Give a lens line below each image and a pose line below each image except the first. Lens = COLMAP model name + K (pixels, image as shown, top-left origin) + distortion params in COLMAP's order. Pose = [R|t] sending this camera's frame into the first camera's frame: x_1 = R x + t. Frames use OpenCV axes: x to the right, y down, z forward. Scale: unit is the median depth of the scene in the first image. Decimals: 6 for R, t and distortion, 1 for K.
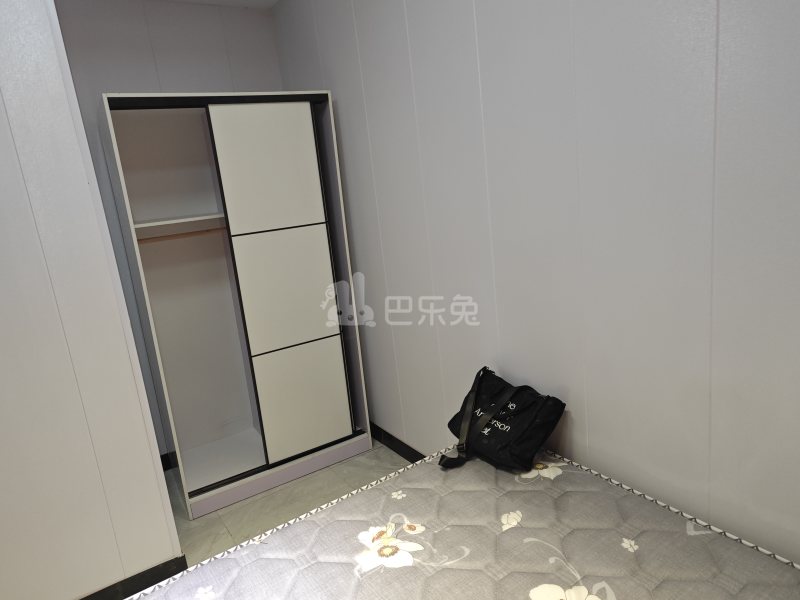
lens RADIAL K [[526.9, 0, 400.0], [0, 526.9, 300.0], [0, 0, 1]] dist [0.003739, 0.010409]
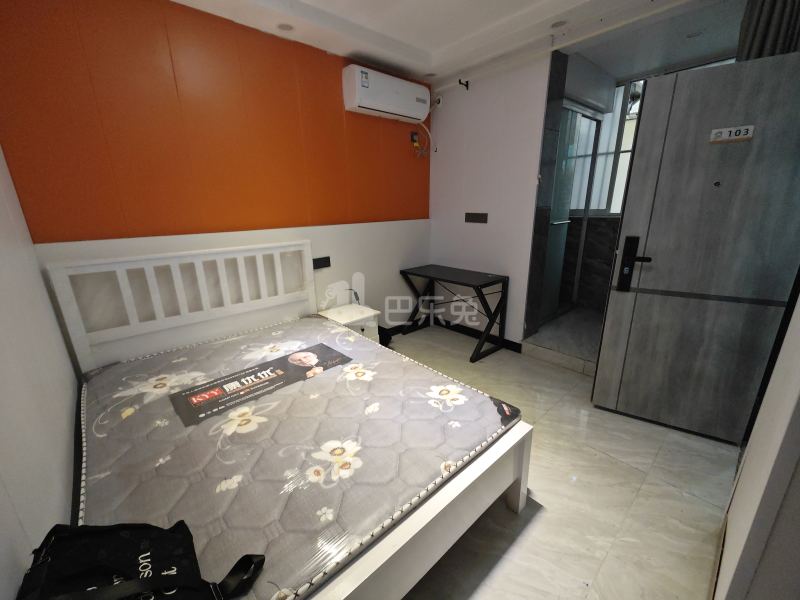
lens RADIAL K [[331.6, 0, 397.1], [0, 331.6, 302.5], [0, 0, 1]] dist [0.000085, -0.000612]
pose [[-0.983791, 0.160326, -0.080320, -0.126169], [0.100653, 0.864411, 0.492608, -0.203870], [0.148408, 0.476538, -0.866537, 1.193944]]
